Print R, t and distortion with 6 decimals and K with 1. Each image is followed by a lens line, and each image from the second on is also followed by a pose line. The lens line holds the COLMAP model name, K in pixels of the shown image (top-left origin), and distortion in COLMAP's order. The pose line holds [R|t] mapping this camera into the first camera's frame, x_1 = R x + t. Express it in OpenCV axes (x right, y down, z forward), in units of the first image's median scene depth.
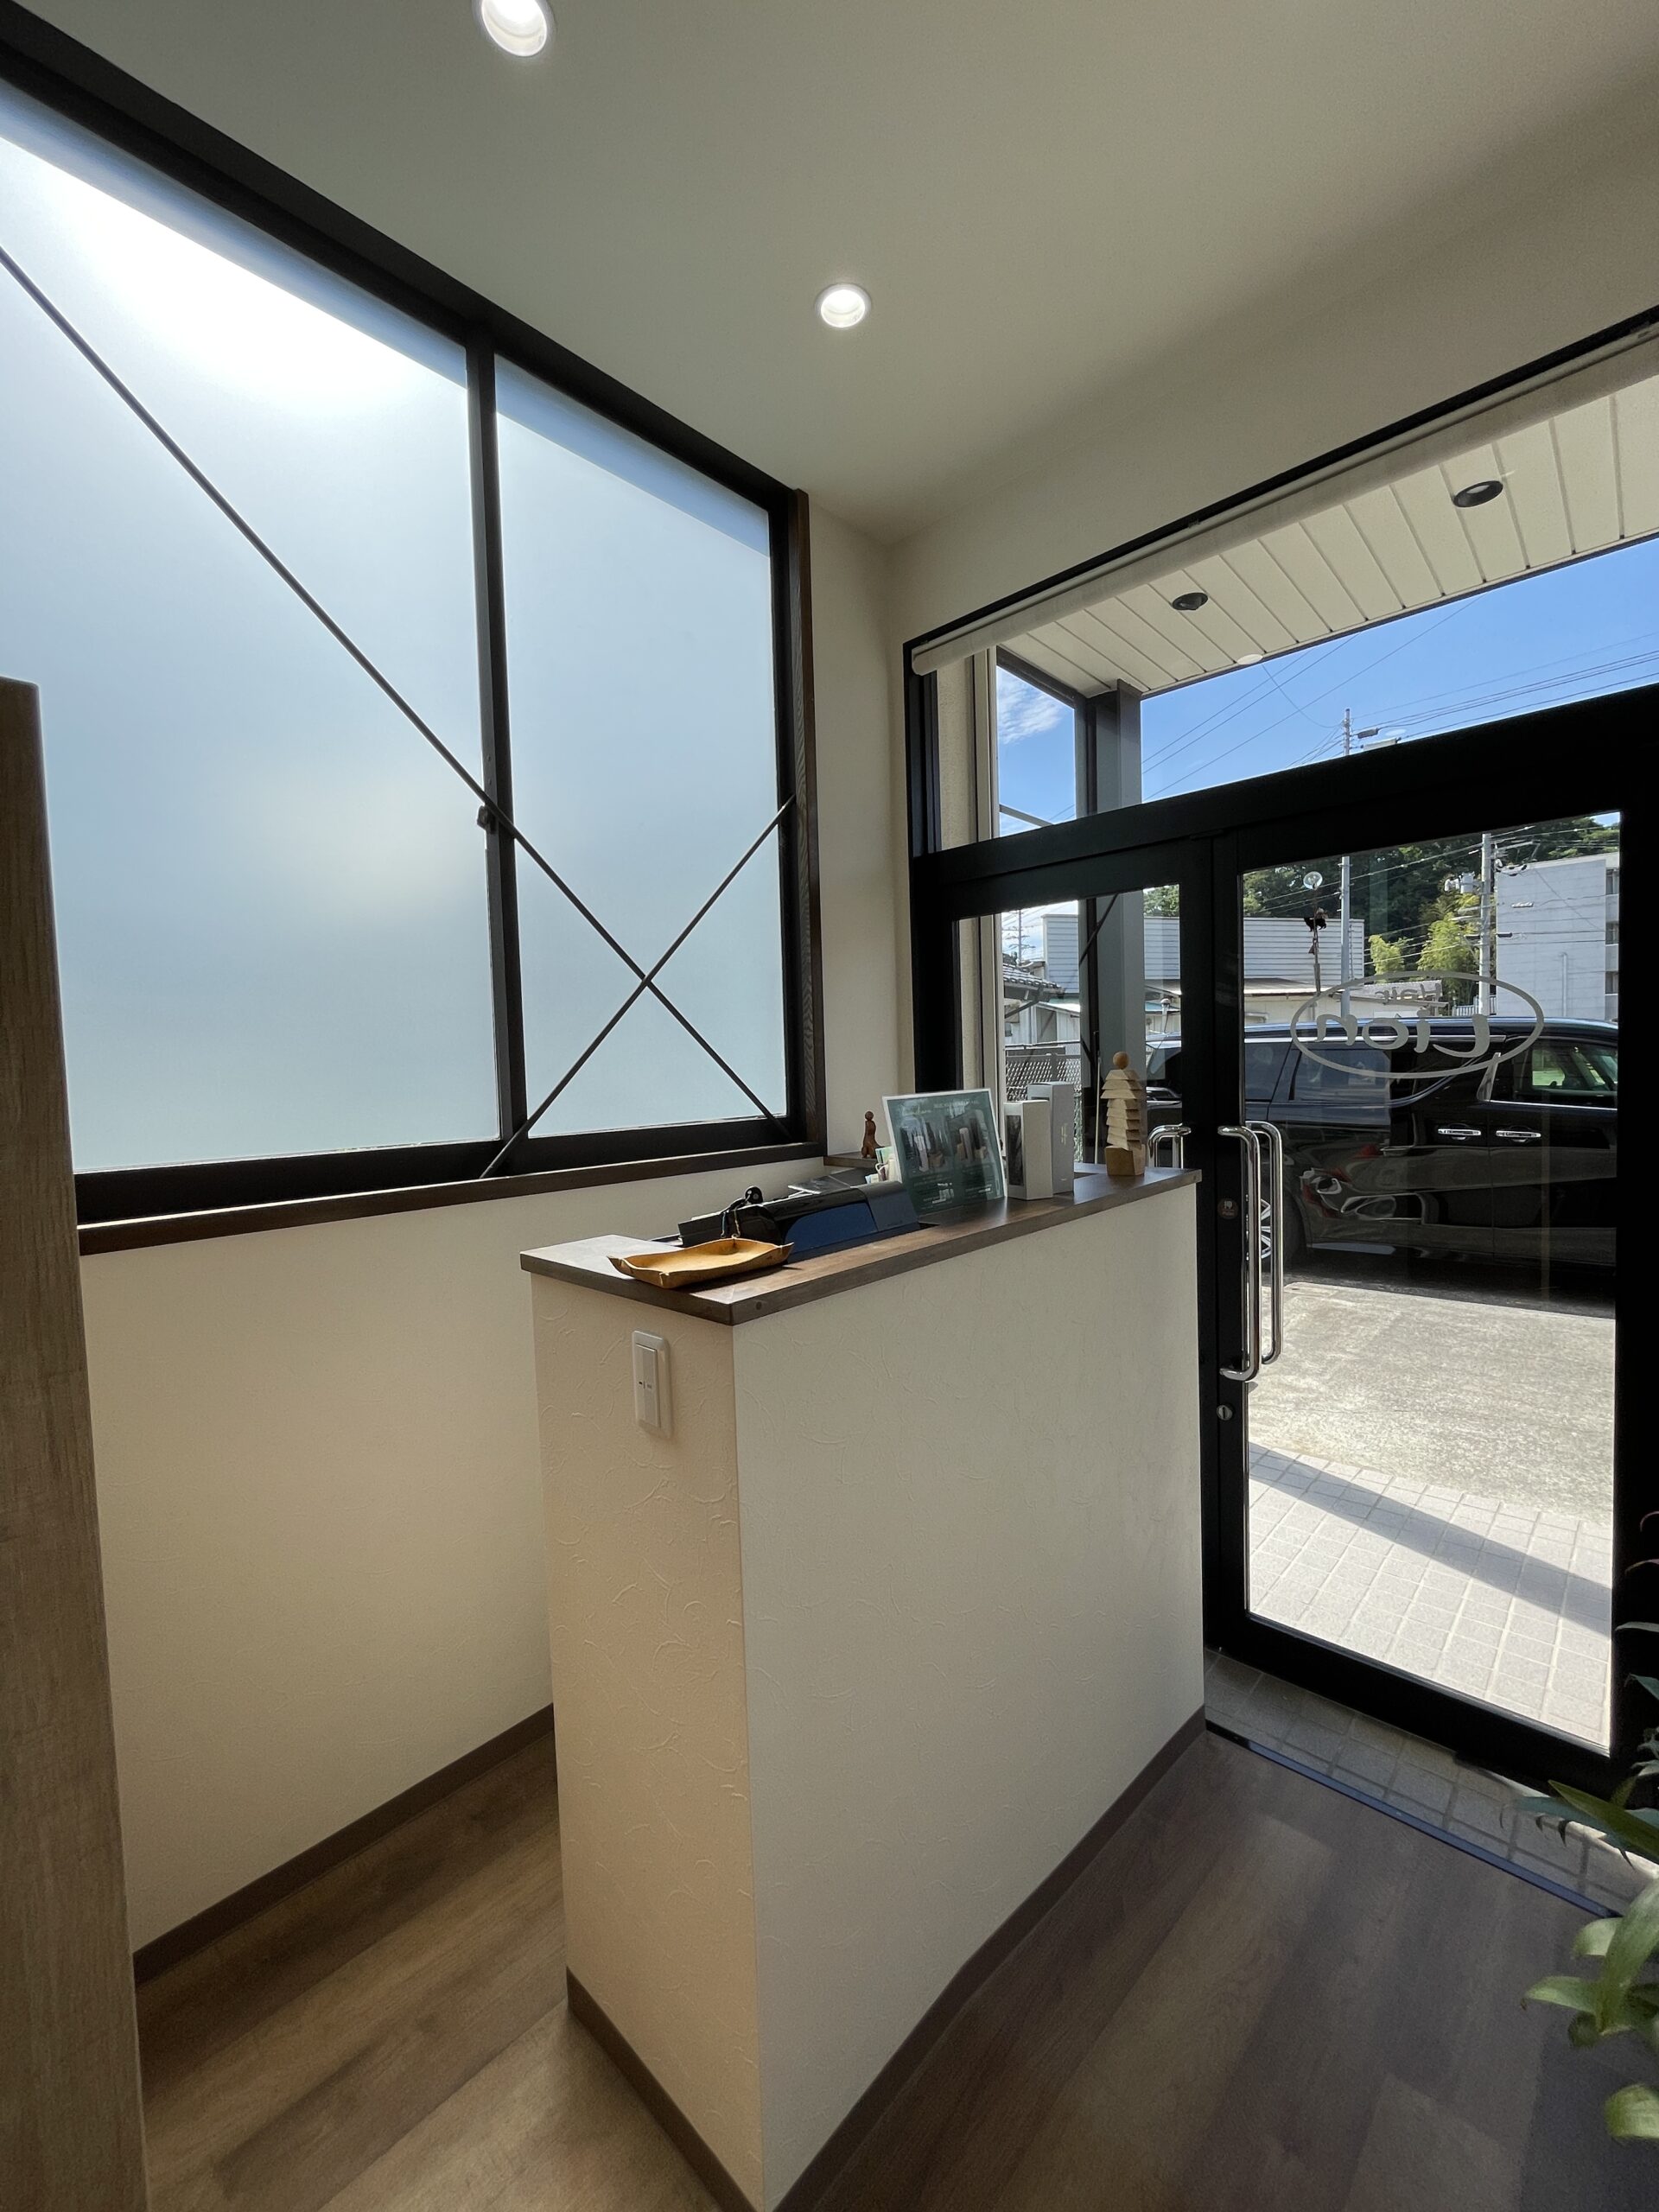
lens RADIAL K [[901.5, 0, 835.2], [0, 901.5, 1116.6], [0, 0, 1]] dist [-0.000715, -0.000696]
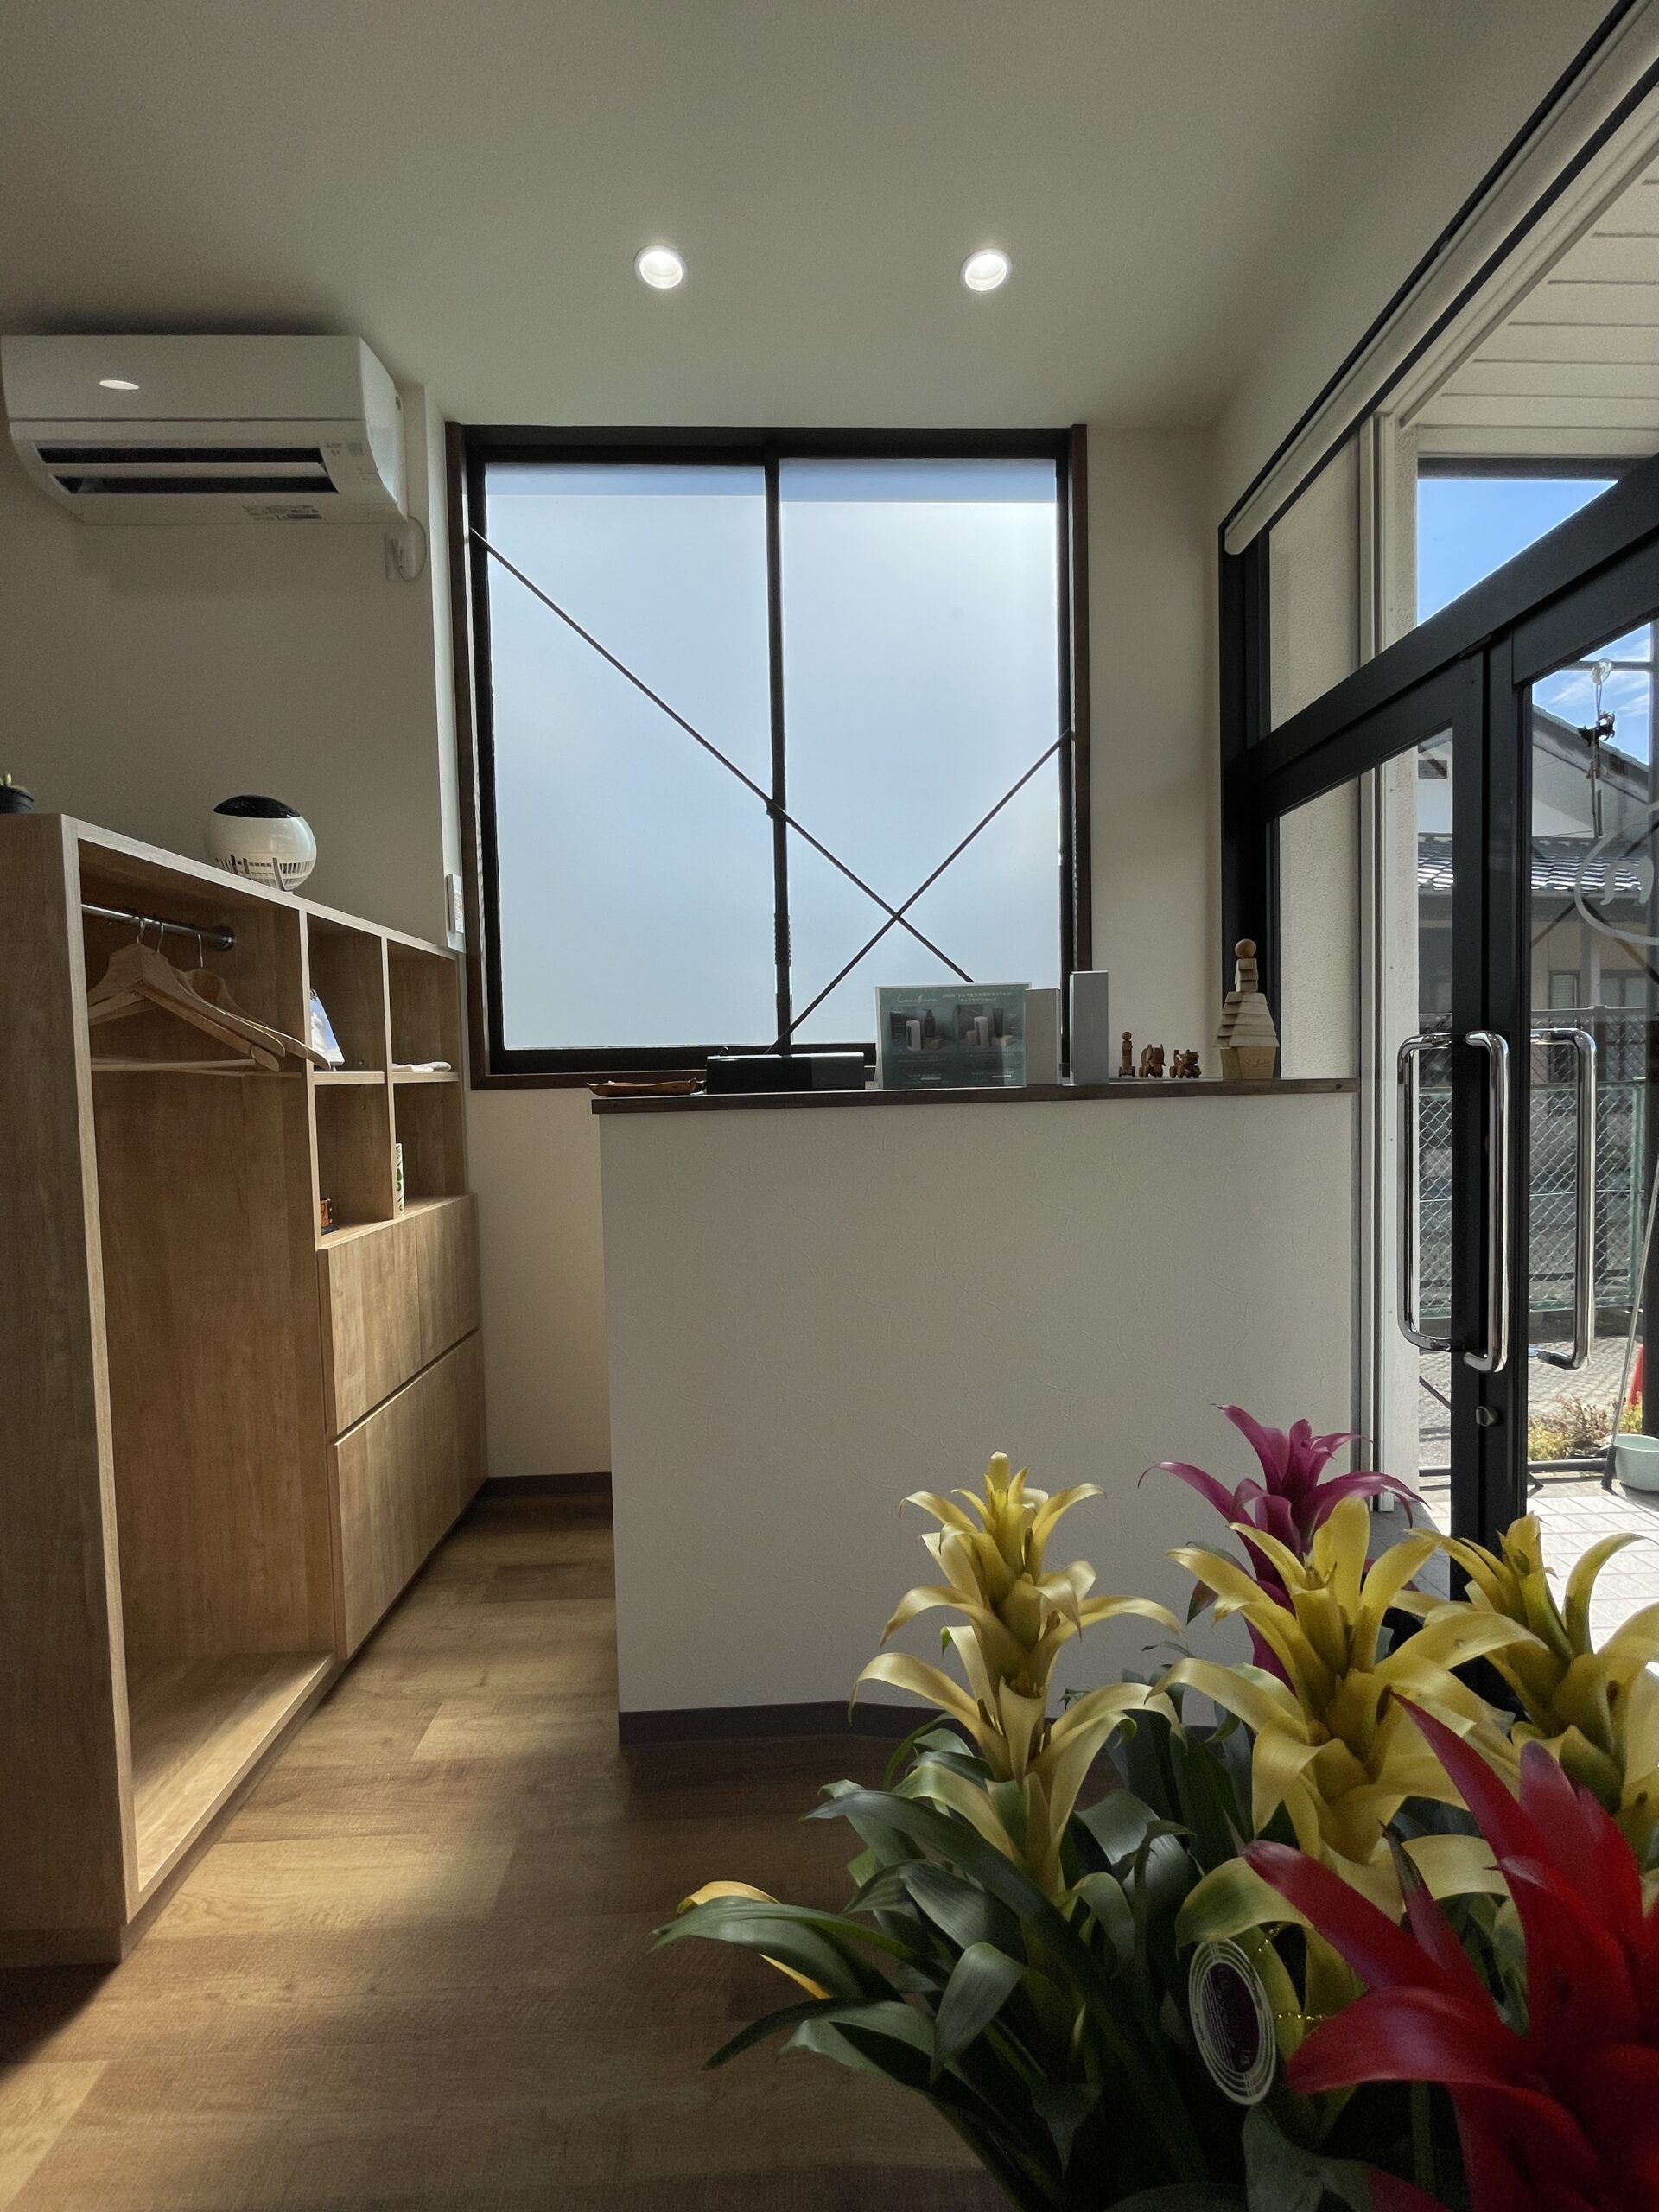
lens RADIAL K [[901.5, 0, 842.6], [0, 901.5, 1104.6], [0, 0, 1]] dist [-0.000715, -0.000696]
pose [[0.721090, 0.042276, -0.691551, 0.650989], [-0.030019, 0.999106, 0.029776, 0.076398], [0.692191, -0.000711, 0.721714, 0.087651]]
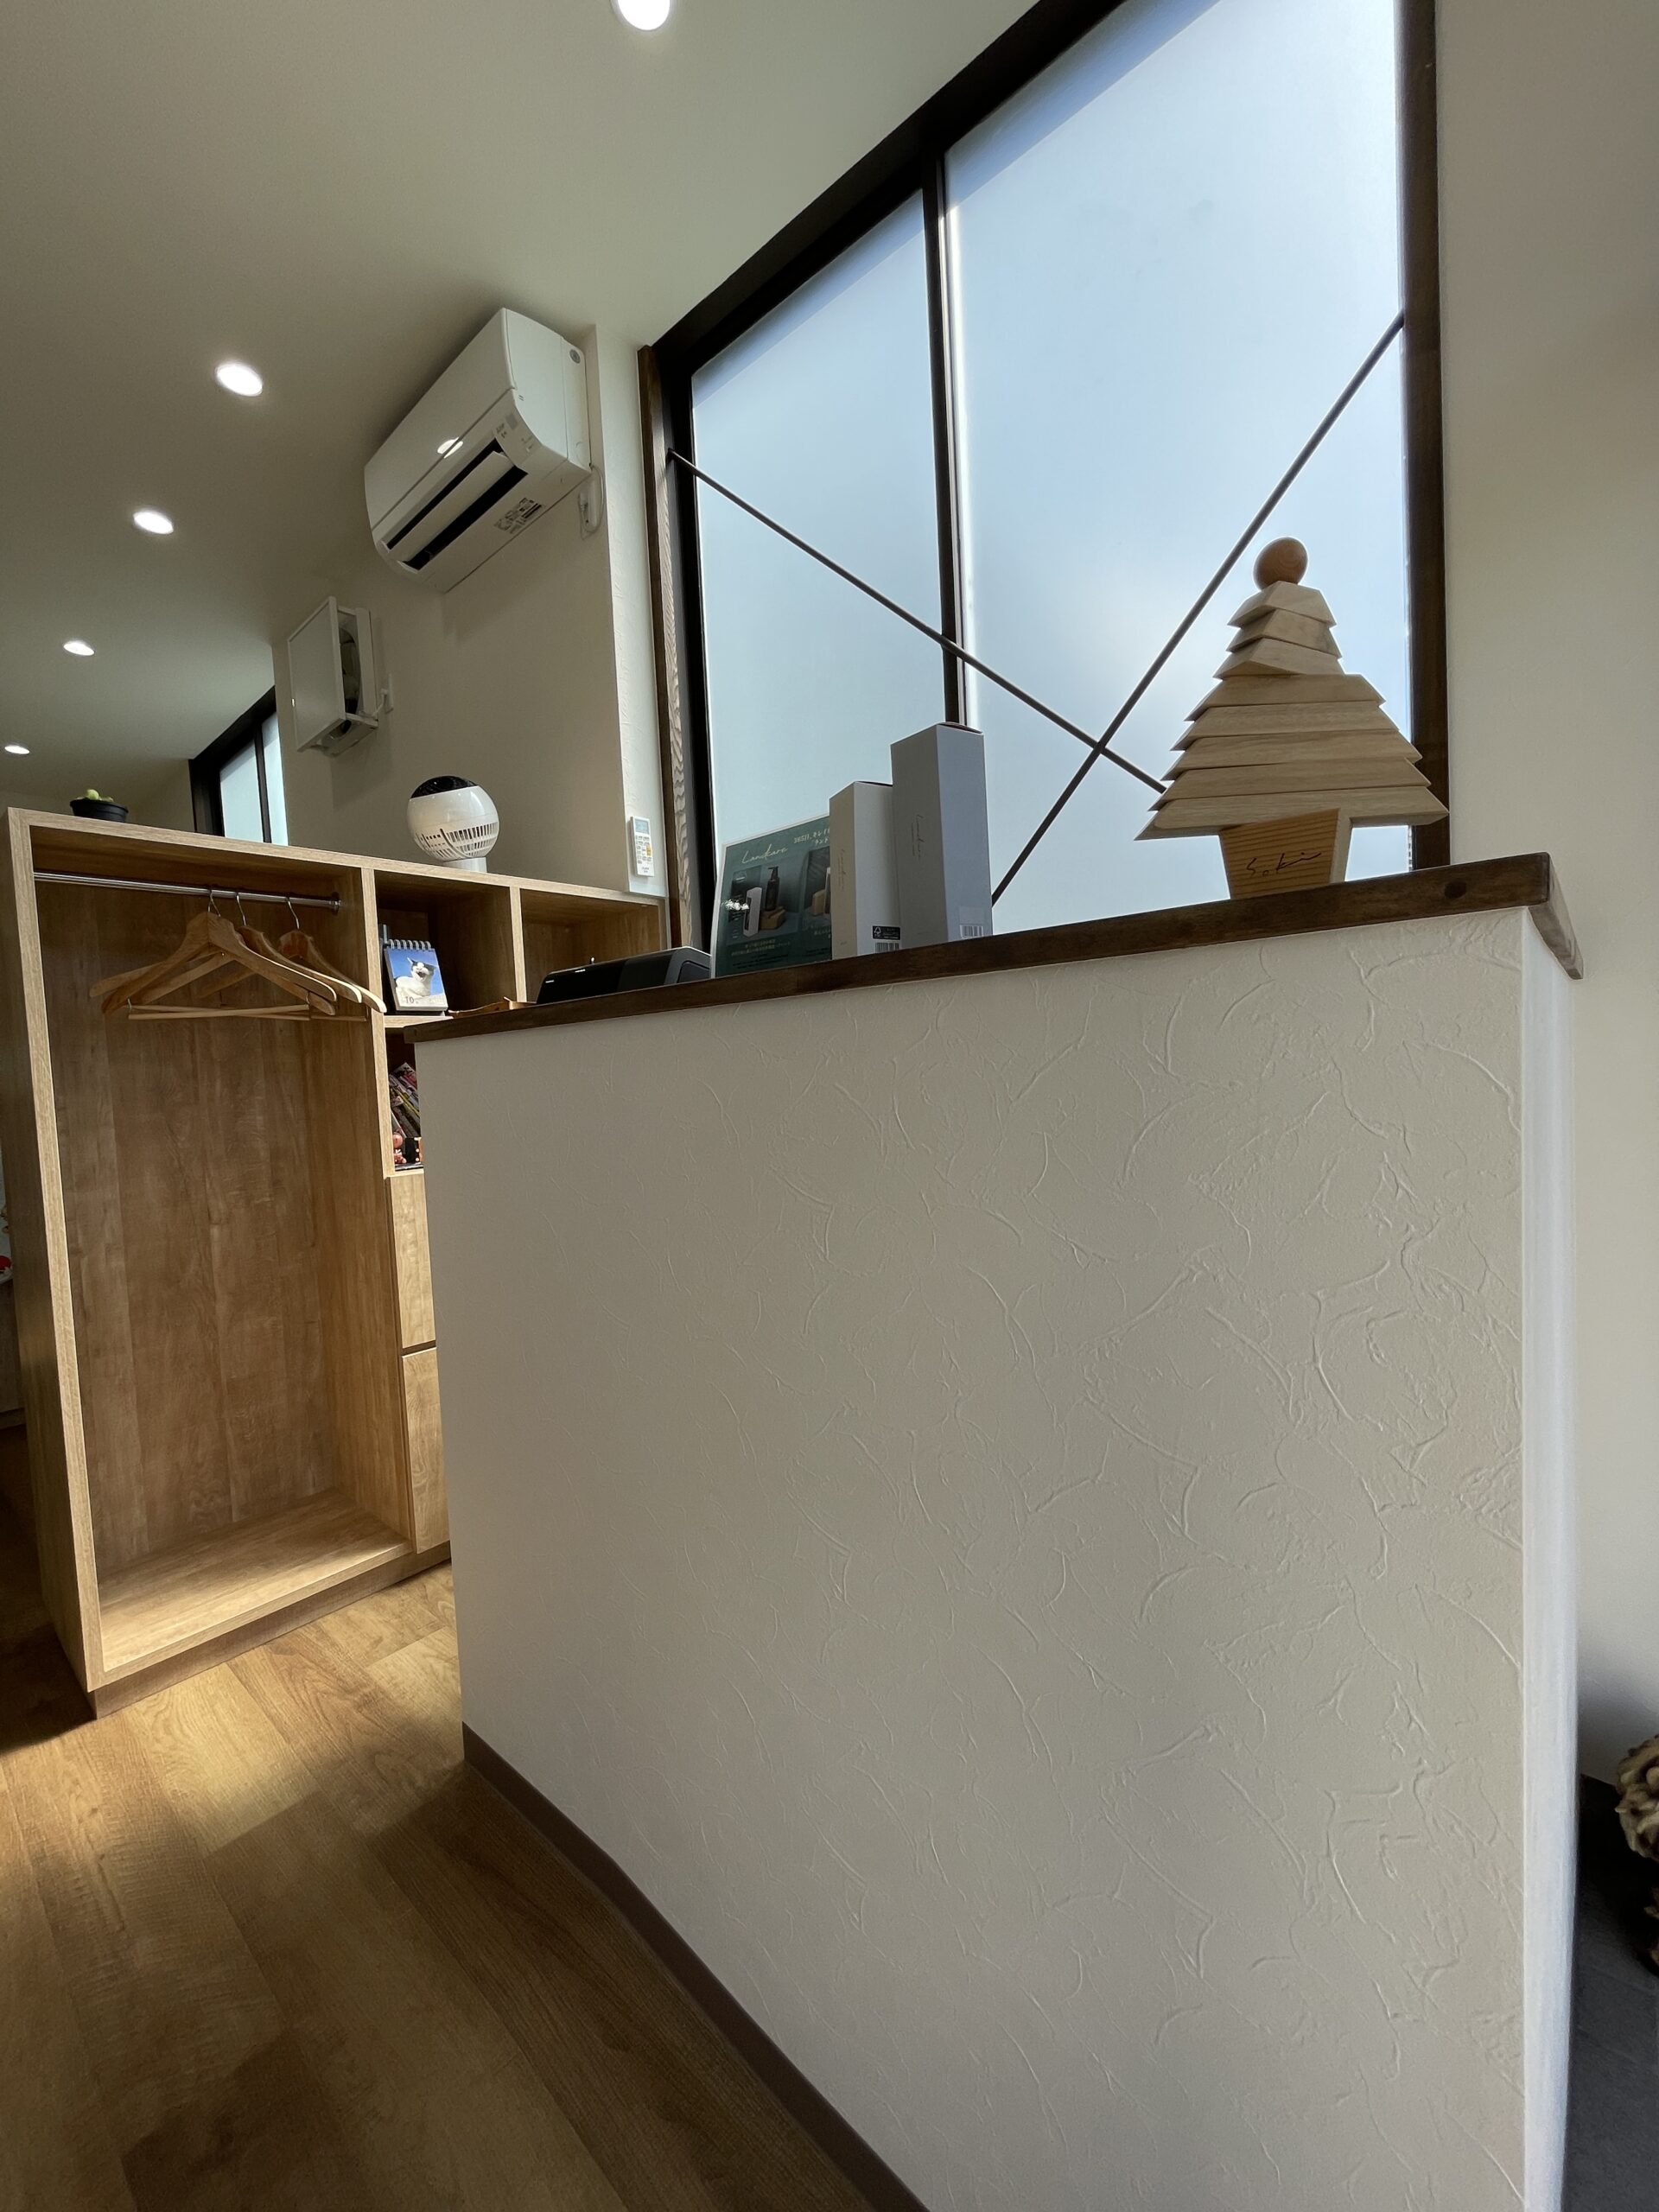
lens RADIAL K [[901.5, 0, 836.6], [0, 901.5, 1107.4], [0, 0, 1]] dist [-0.000715, -0.000696]
pose [[0.045954, 0.076719, -0.995993, 0.658401], [0.004079, 0.997024, 0.076987, 0.112316], [0.998935, -0.007601, 0.045504, 0.814685]]
